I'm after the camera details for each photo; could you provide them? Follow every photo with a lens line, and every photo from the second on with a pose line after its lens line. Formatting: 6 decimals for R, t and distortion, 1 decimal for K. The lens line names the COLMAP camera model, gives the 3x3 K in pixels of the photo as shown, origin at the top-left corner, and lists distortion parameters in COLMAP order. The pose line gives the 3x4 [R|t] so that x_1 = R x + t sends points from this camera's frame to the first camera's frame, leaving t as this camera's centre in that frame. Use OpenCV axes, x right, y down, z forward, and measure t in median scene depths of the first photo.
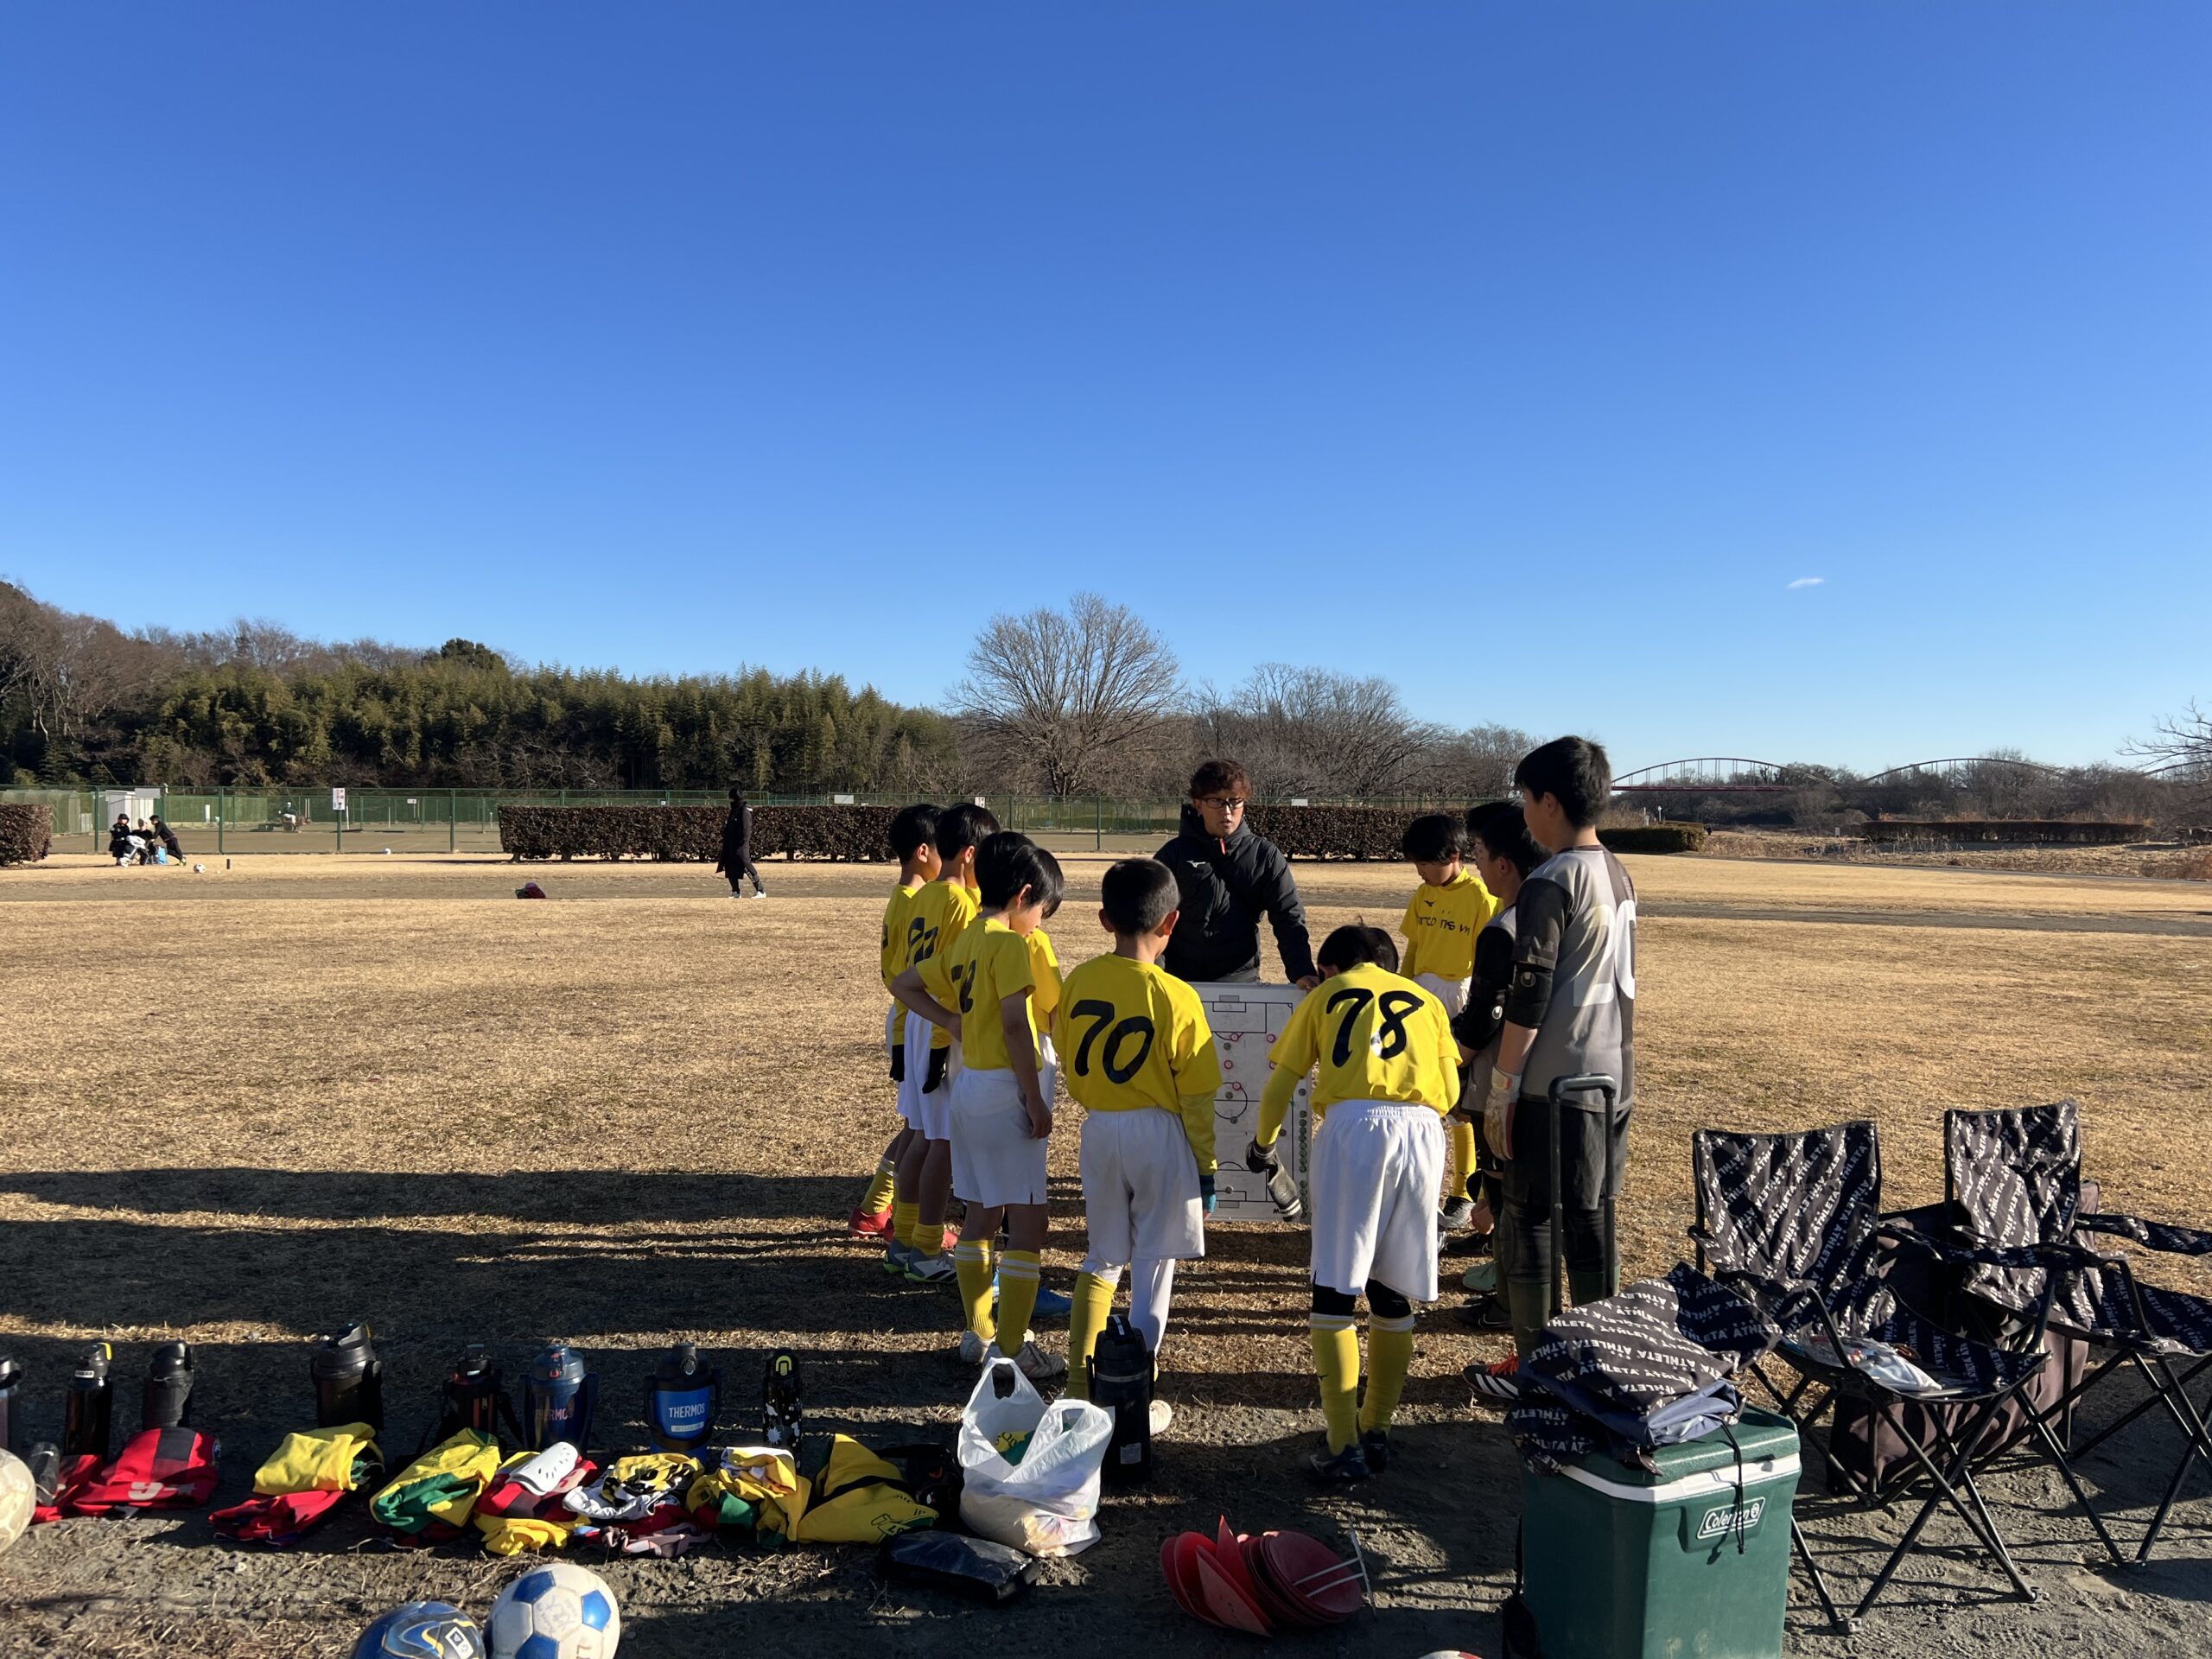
lens RADIAL K [[1624.7, 0, 1092.8], [0, 1624.7, 832.6], [0, 0, 1]] dist [0.070504, -0.066664]
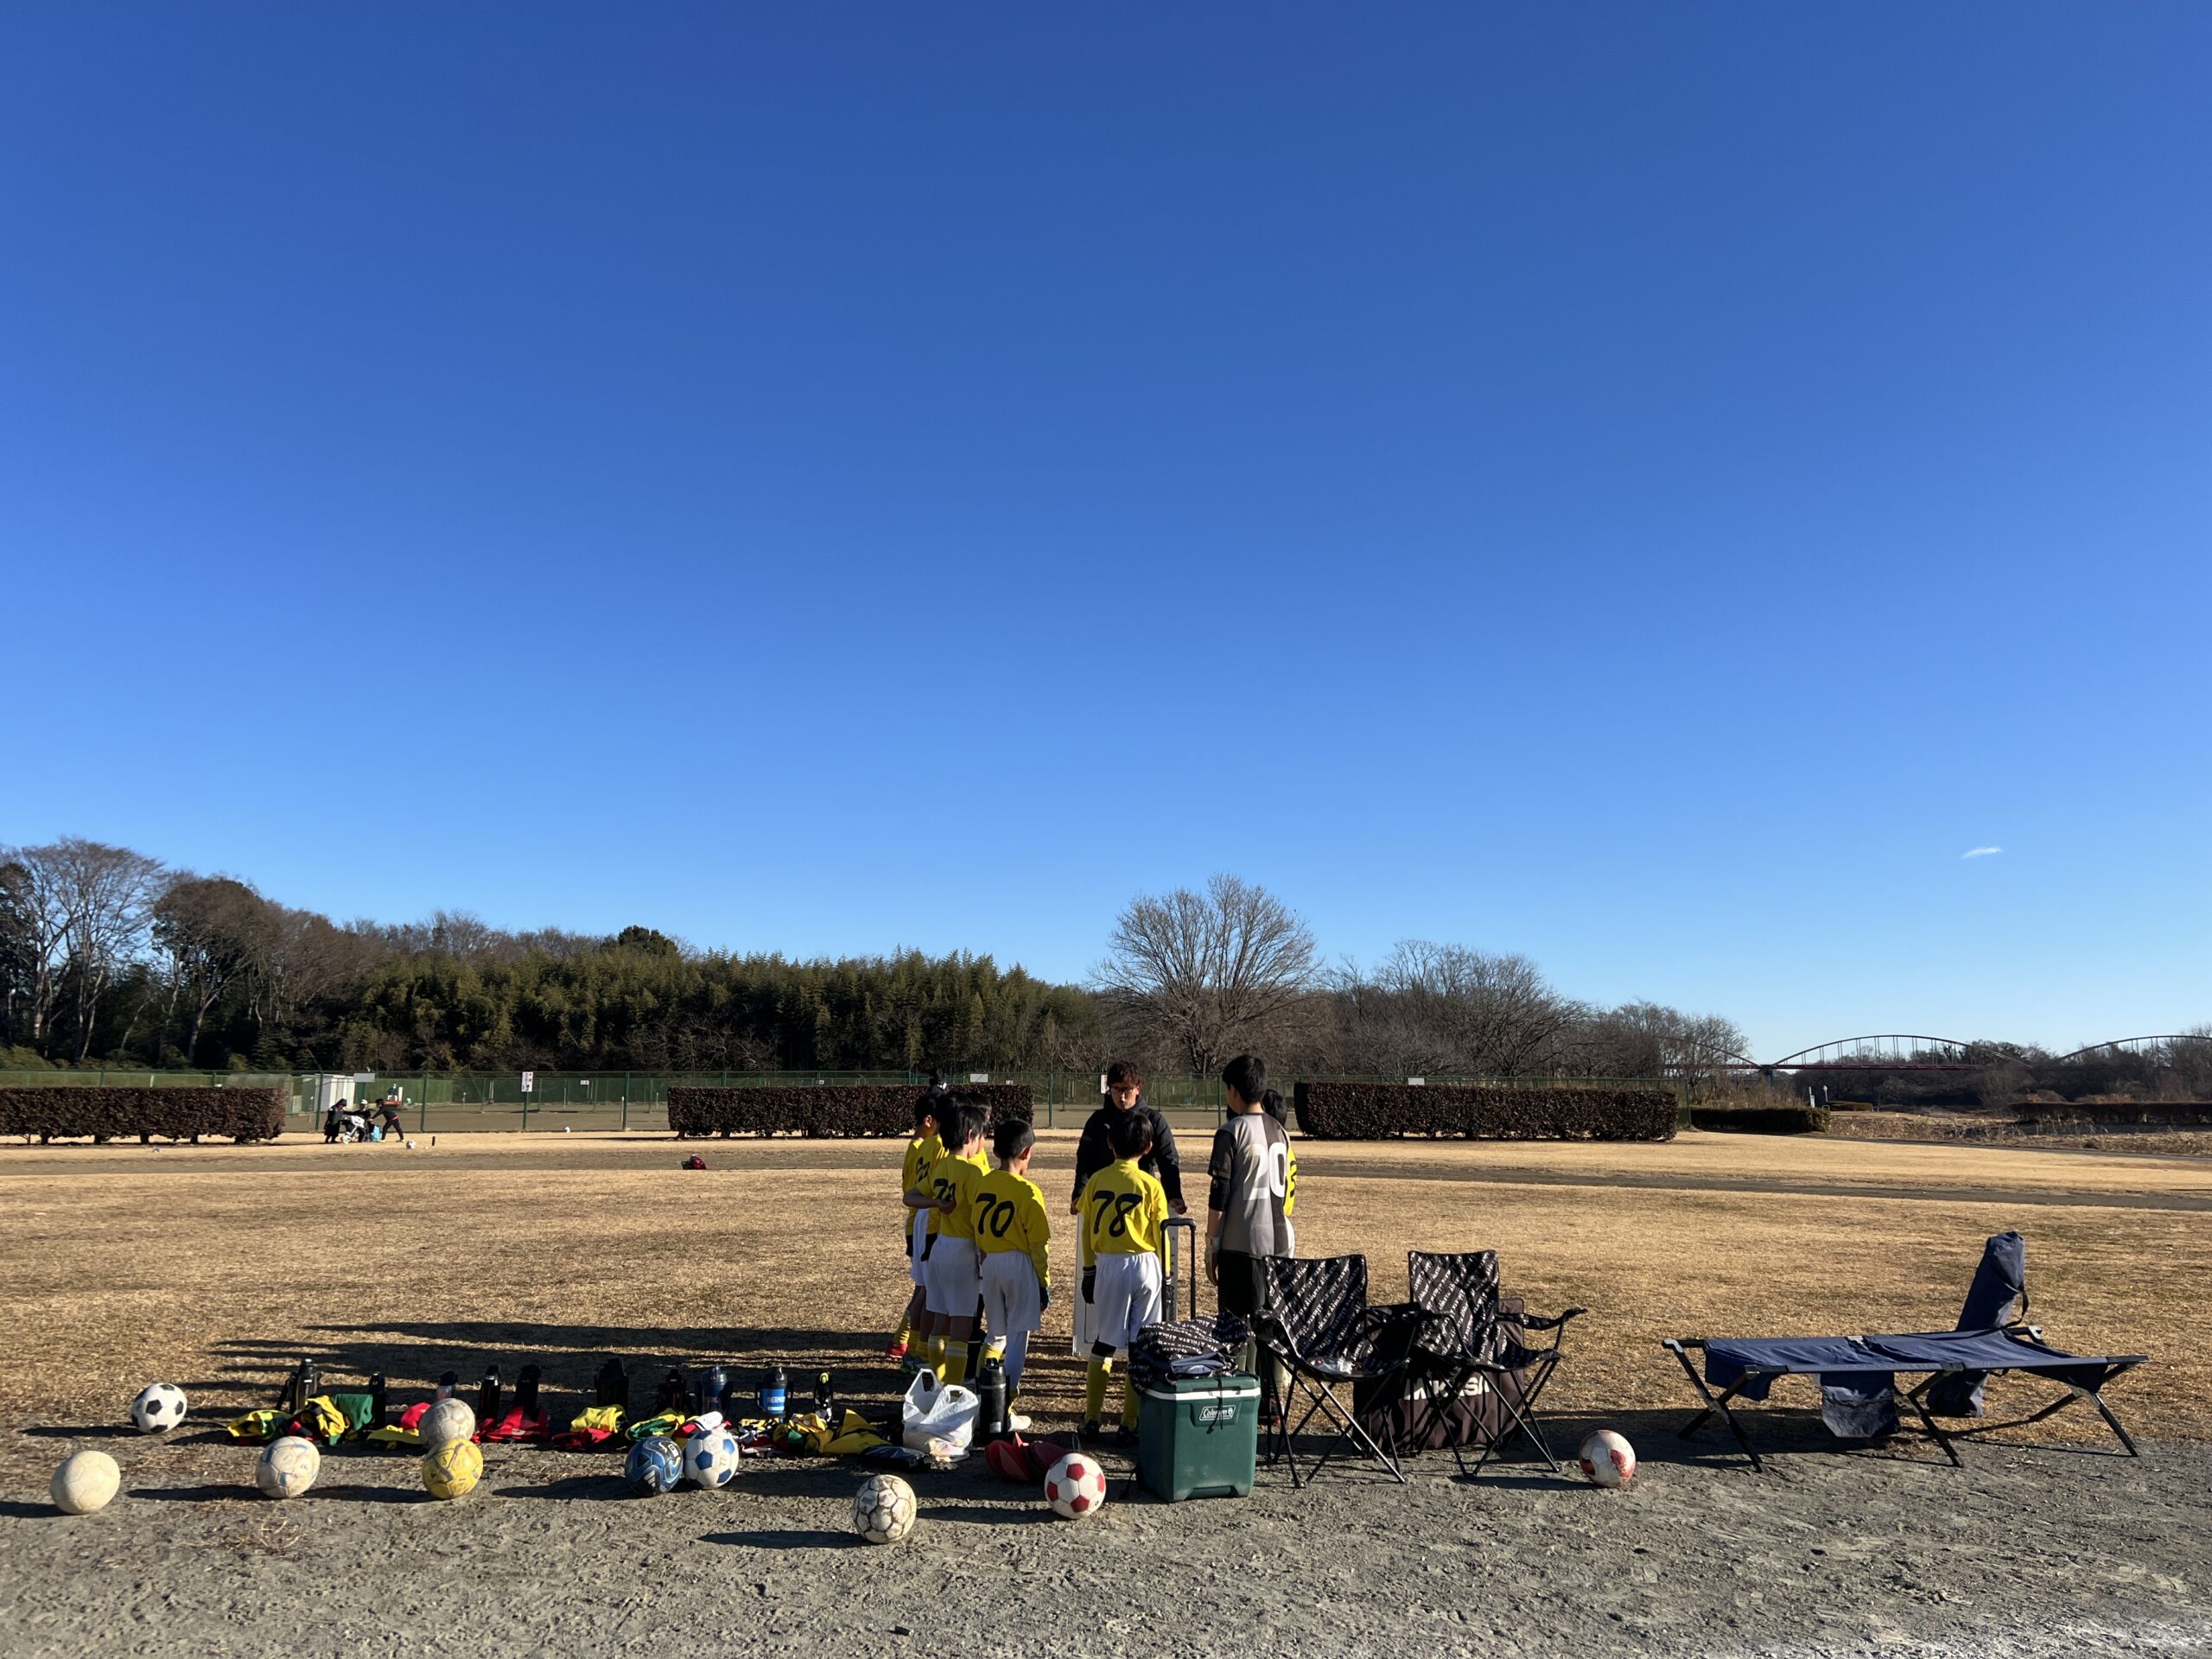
lens RADIAL K [[1624.7, 0, 1099.1], [0, 1624.7, 817.2], [0, 0, 1]] dist [0.070504, -0.066664]
pose [[0.995955, -0.016131, -0.088398, 0.027888], [0.000199, 0.984148, -0.177349, 0.000428], [0.089857, 0.176614, 0.980170, -0.087942]]
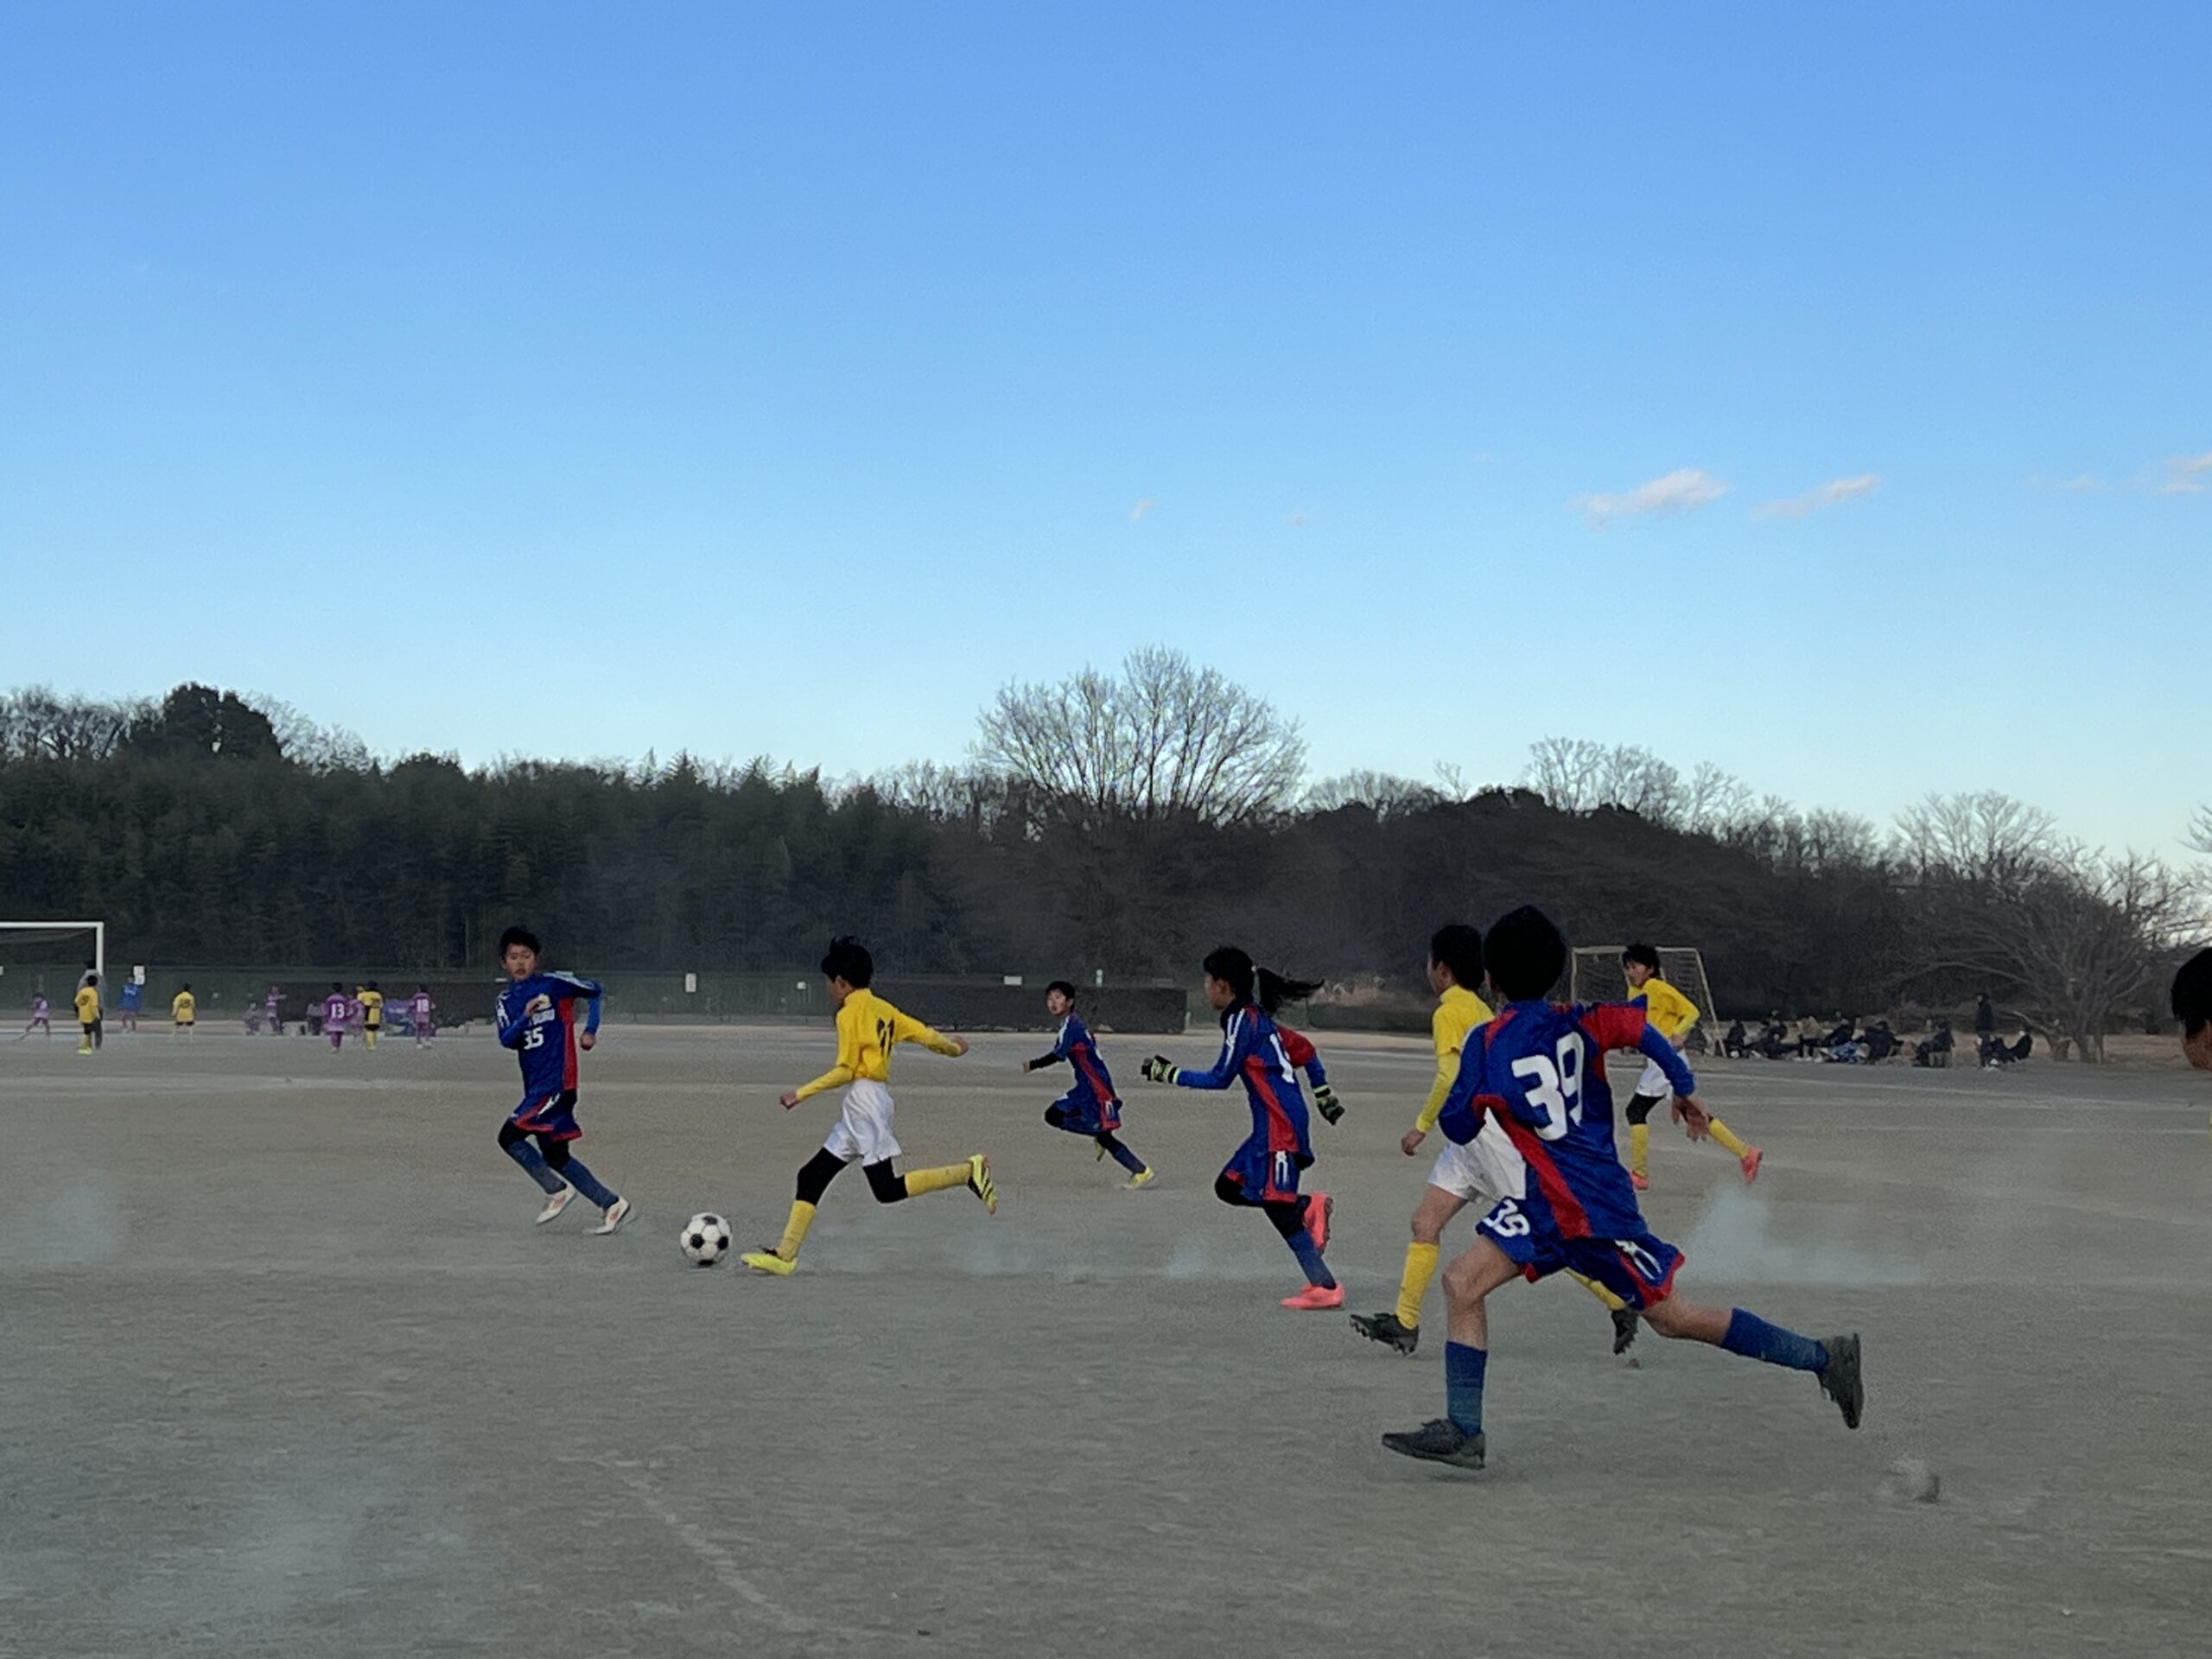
lens RADIAL K [[4965.7, 0, 1110.9], [0, 4965.7, 817.1], [0, 0, 1]] dist [0.247162, 0.000000]
pose [[0.983926, -0.002820, -0.178554, 0.986117], [-0.006564, 0.998628, -0.051945, 0.053322], [0.178456, 0.052282, 0.982558, -2.711836]]
